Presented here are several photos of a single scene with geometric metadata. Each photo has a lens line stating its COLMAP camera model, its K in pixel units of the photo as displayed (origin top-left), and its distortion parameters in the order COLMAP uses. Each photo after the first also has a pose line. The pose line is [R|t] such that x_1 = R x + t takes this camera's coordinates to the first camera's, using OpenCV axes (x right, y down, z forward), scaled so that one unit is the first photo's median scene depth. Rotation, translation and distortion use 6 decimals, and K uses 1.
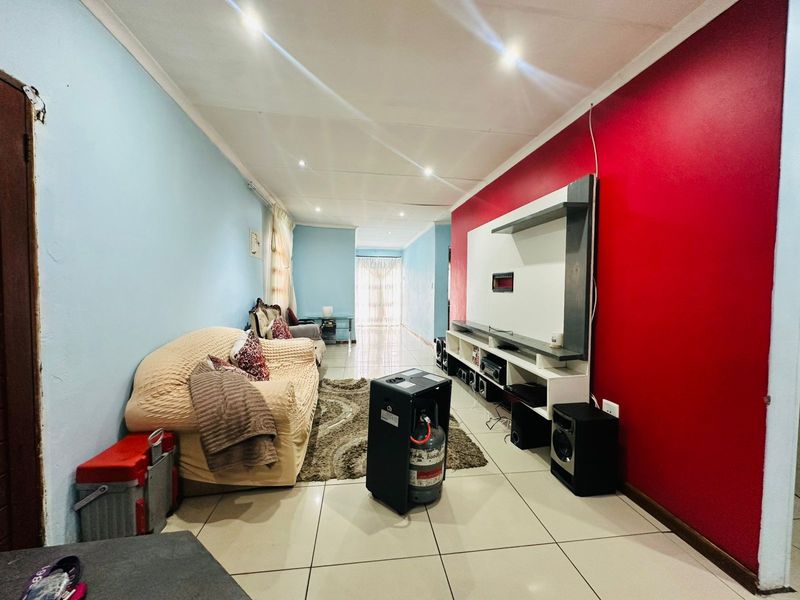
lens RADIAL K [[320.7, 0, 400.0], [0, 320.7, 300.0], [0, 0, 1]] dist [-0.001459, -0.000351]
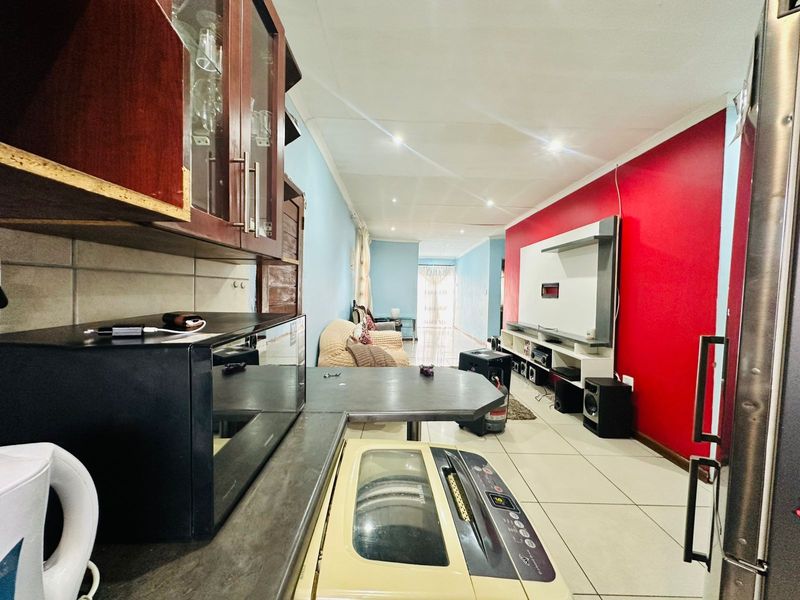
lens RADIAL K [[320.7, 0, 400.0], [0, 320.7, 300.0], [0, 0, 1]] dist [-0.001459, -0.000351]
pose [[0.990572, 0.016066, -0.136047, -0.118588], [-0.018274, 0.999721, -0.014998, 0.015516], [0.135768, 0.017343, 0.990589, -0.419755]]
